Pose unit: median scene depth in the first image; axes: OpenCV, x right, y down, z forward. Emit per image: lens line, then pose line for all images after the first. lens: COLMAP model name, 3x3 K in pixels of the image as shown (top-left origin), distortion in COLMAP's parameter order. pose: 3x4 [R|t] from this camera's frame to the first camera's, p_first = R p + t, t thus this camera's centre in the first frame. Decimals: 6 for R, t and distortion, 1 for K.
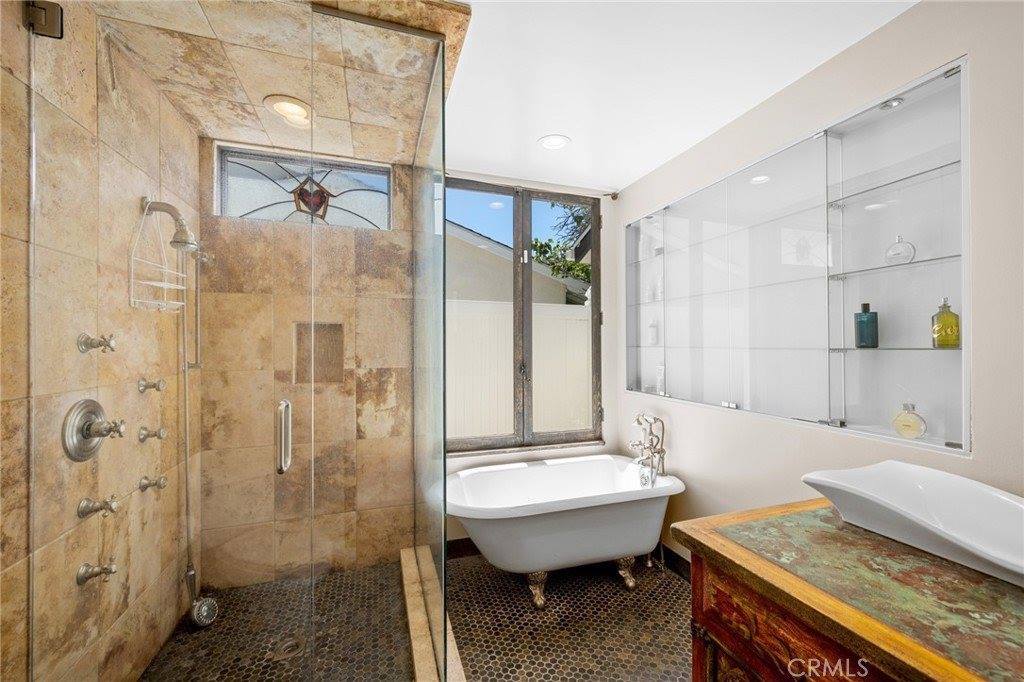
lens RADIAL K [[415.1, 0, 502.7], [0, 415.1, 345.6], [0, 0, 1]] dist [-0.002070, 0.000241]
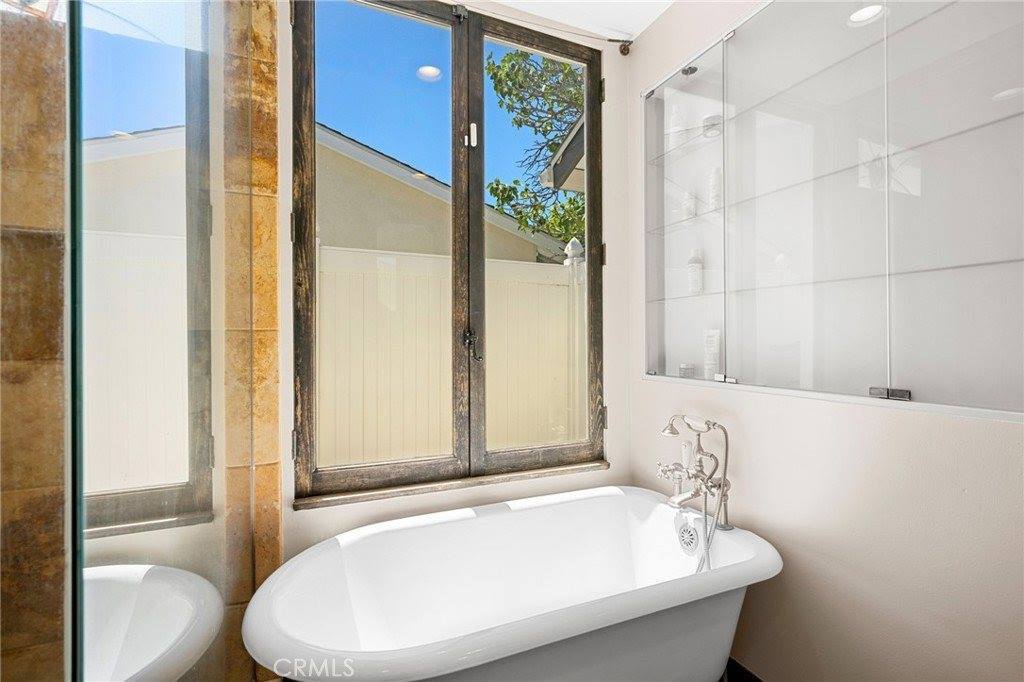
lens RADIAL K [[471.2, 0, 514.7], [0, 471.2, 334.7], [0, 0, 1]] dist [0.005376, 0.000181]
pose [[0.993677, 0.002435, 0.112248, 0.038959], [-0.000976, 0.999914, -0.013053, 0.060395], [-0.112270, 0.012861, 0.993594, 0.363433]]
